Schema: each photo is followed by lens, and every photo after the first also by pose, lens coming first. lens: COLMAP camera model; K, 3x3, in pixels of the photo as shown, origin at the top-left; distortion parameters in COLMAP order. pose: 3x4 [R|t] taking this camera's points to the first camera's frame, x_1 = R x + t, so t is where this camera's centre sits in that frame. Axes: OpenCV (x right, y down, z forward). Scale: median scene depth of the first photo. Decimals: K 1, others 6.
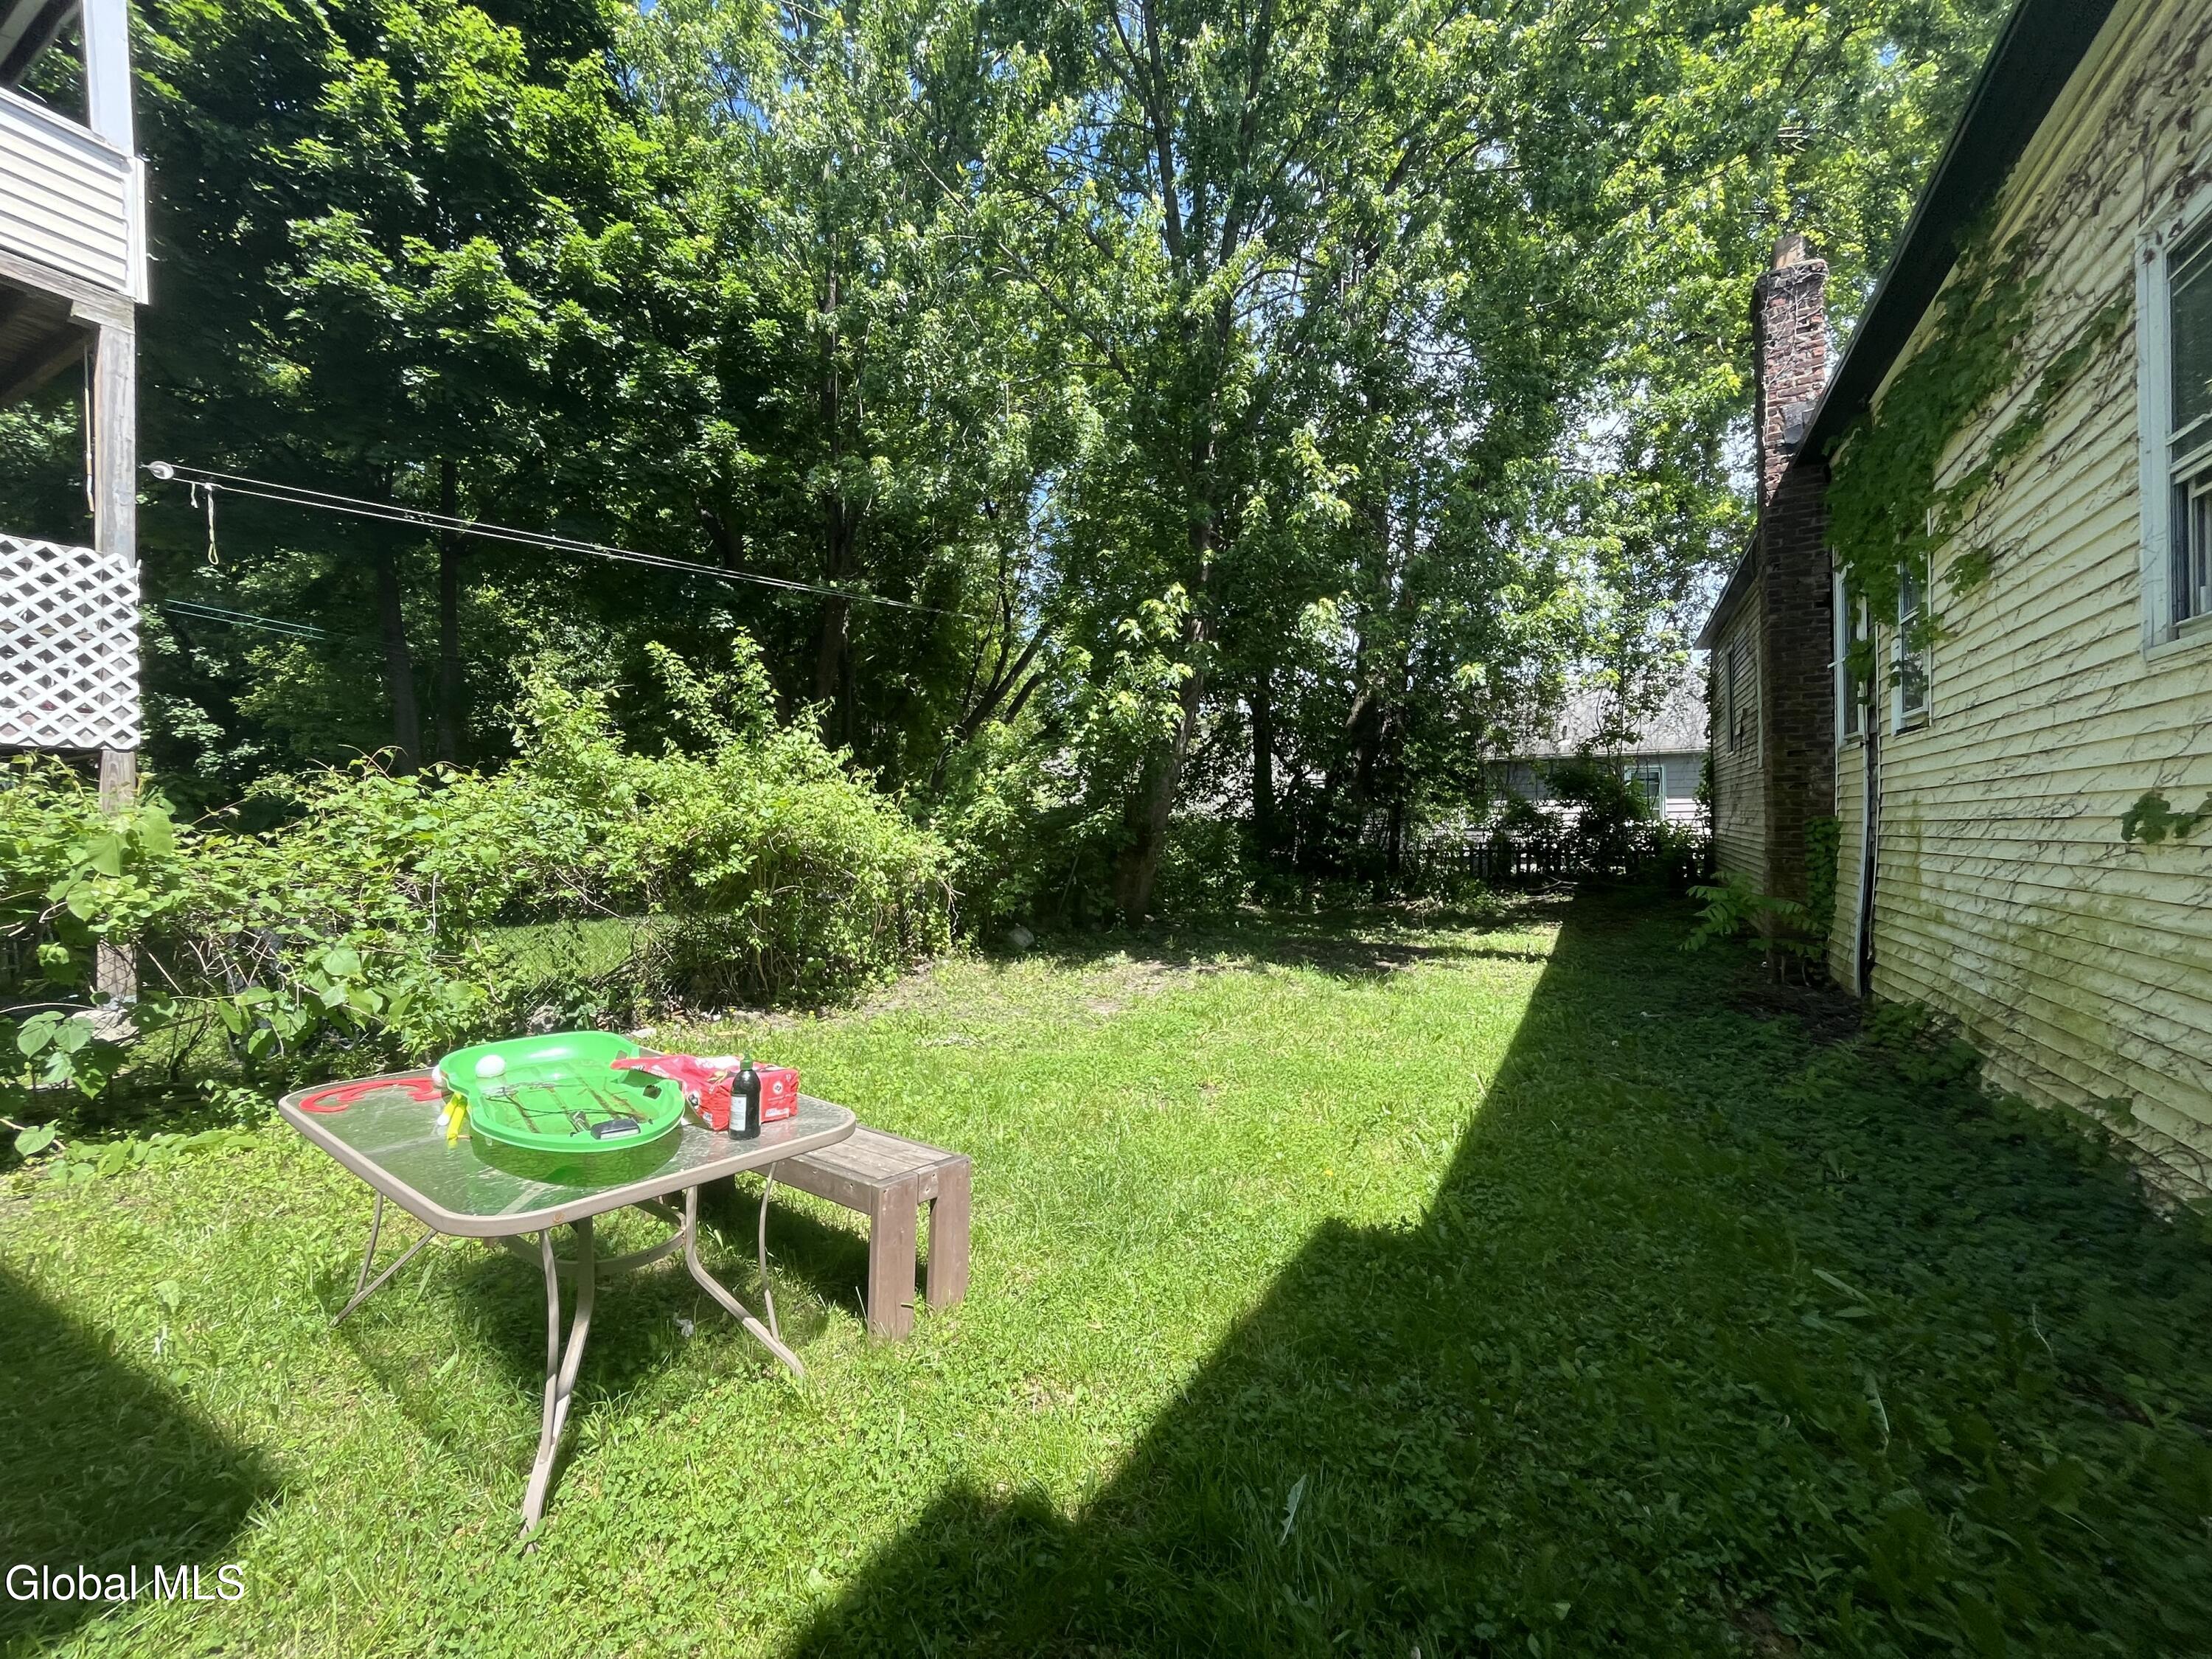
lens RADIAL K [[896.3, 0, 1098.3], [0, 896.3, 832.0], [0, 0, 1]] dist [0.000665, 0.000299]
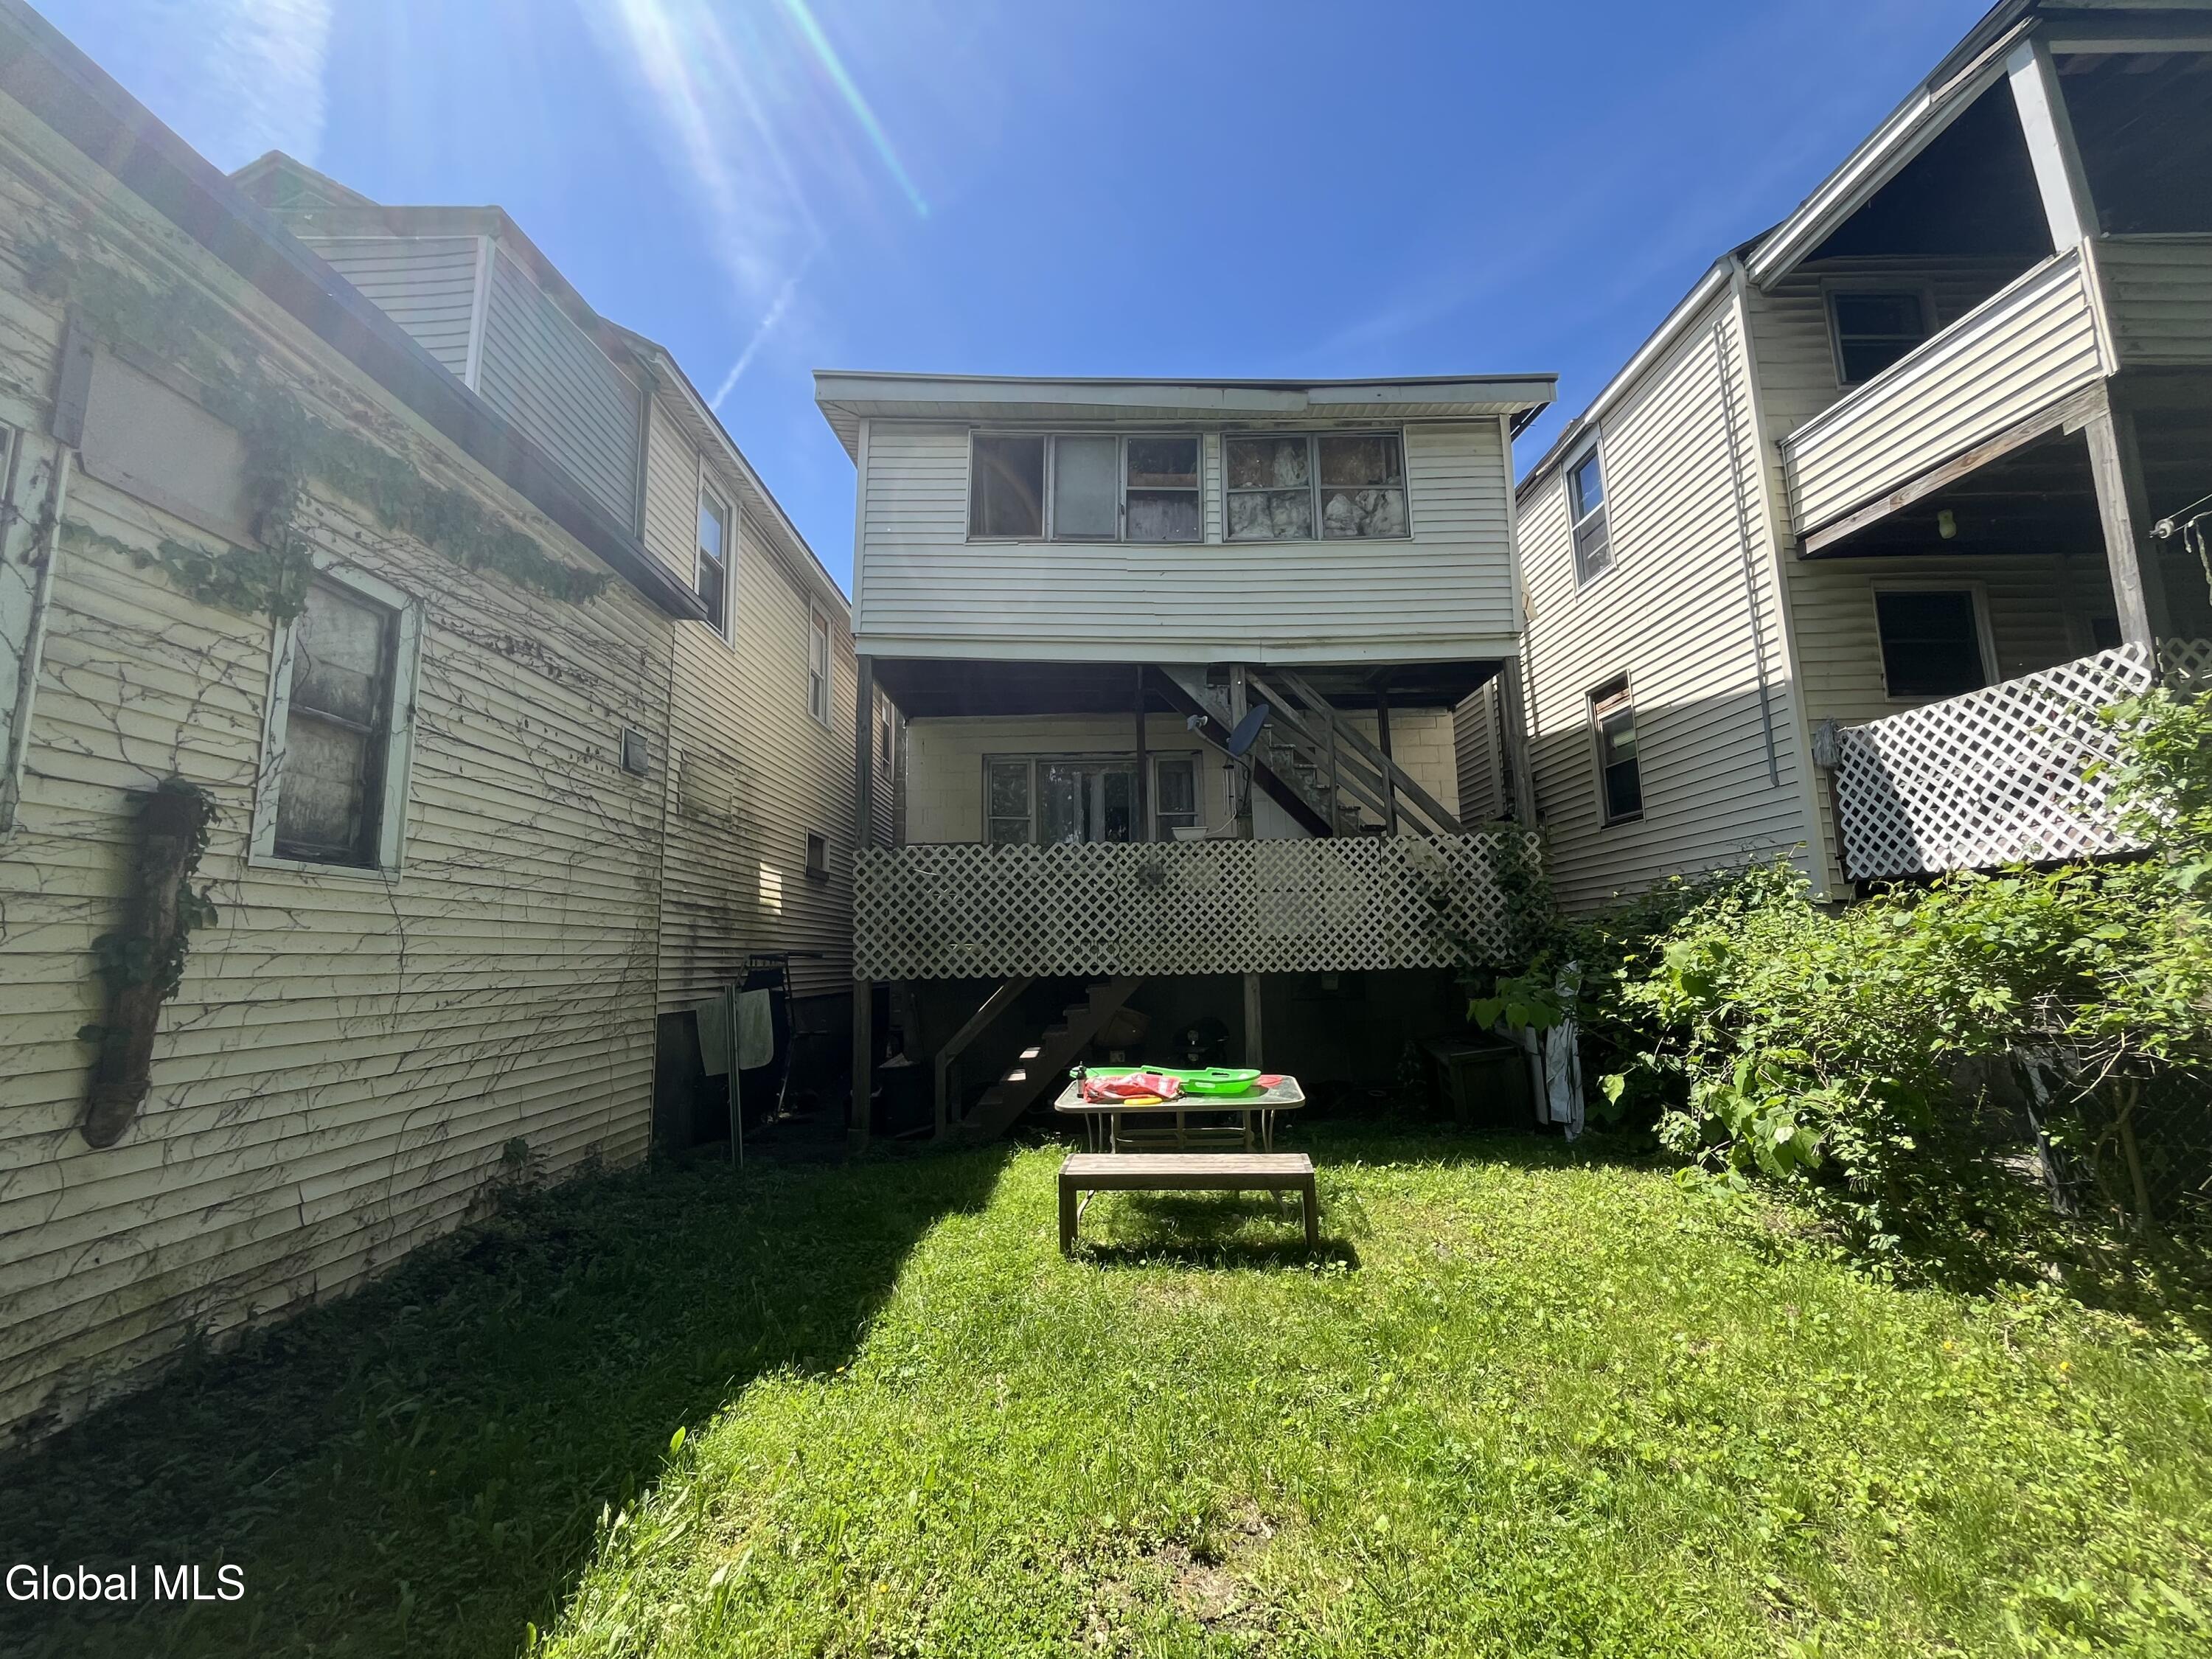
lens RADIAL K [[896.3, 0, 1095.7], [0, 896.3, 829.4], [0, 0, 1]] dist [0.000665, 0.000299]
pose [[-0.871524, -0.043575, -0.488413, 0.316223], [0.025197, 0.990748, -0.133353, -0.016518], [0.489705, -0.128527, -0.862363, 1.277774]]
